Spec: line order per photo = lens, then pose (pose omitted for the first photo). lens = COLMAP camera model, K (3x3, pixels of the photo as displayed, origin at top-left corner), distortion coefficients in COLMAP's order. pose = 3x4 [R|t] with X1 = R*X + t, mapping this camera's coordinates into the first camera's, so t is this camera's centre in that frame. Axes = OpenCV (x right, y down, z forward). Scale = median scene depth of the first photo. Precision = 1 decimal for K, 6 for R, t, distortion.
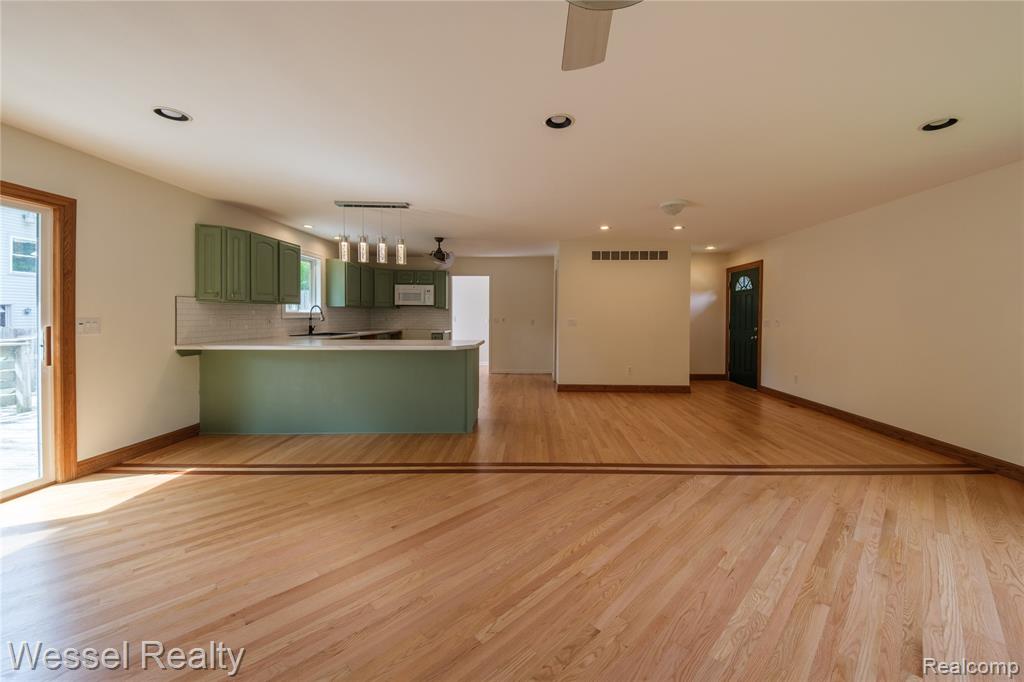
lens RADIAL K [[375.8, 0, 548.9], [0, 375.8, 318.8], [0, 0, 1]] dist [-0.021944, -0.000272]
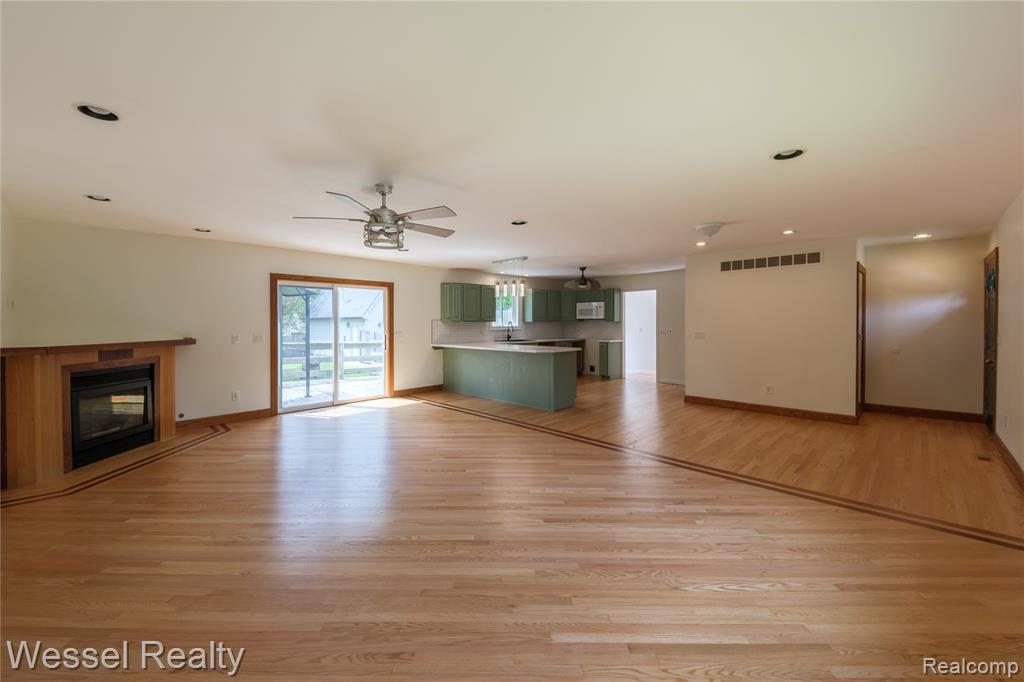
lens RADIAL K [[406.0, 0, 496.5], [0, 406.0, 324.4], [0, 0, 1]] dist [-0.000456, -0.011721]
pose [[0.675042, -0.006554, -0.737750, 0.582112], [0.001351, 0.999970, -0.007647, -0.013027], [0.737778, 0.004166, 0.675031, -0.165935]]
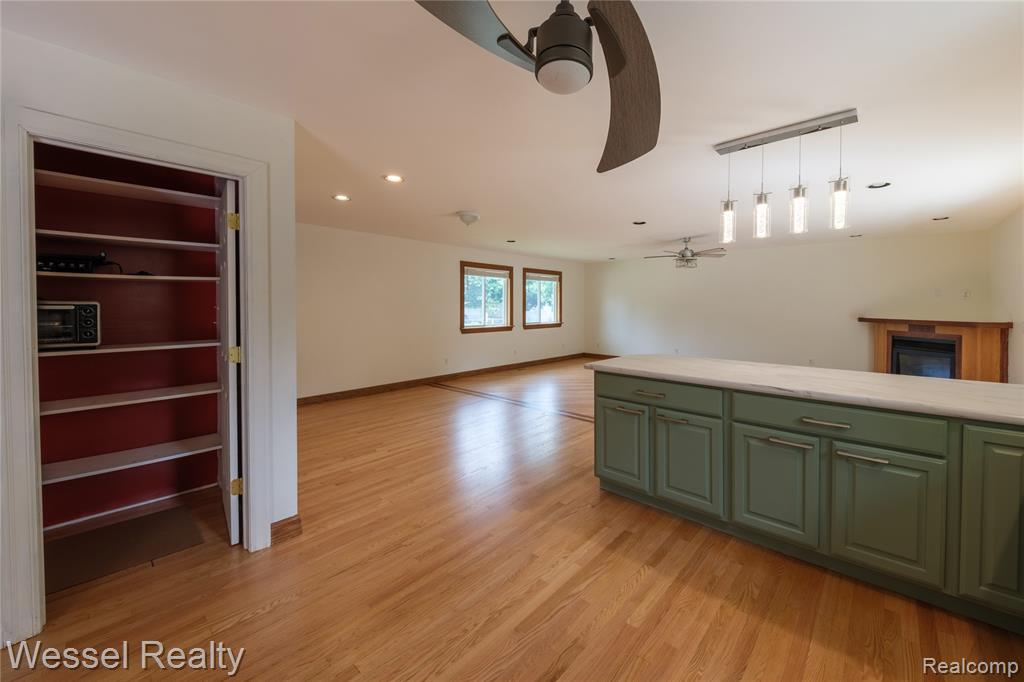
lens RADIAL K [[404.9, 0, 551.3], [0, 404.9, 311.2], [0, 0, 1]] dist [0.000294, -0.004939]
pose [[-0.738549, -0.018372, 0.673949, -0.482461], [0.000085, 0.999626, 0.027343, -0.038082], [-0.674199, 0.020252, -0.738272, 1.288724]]
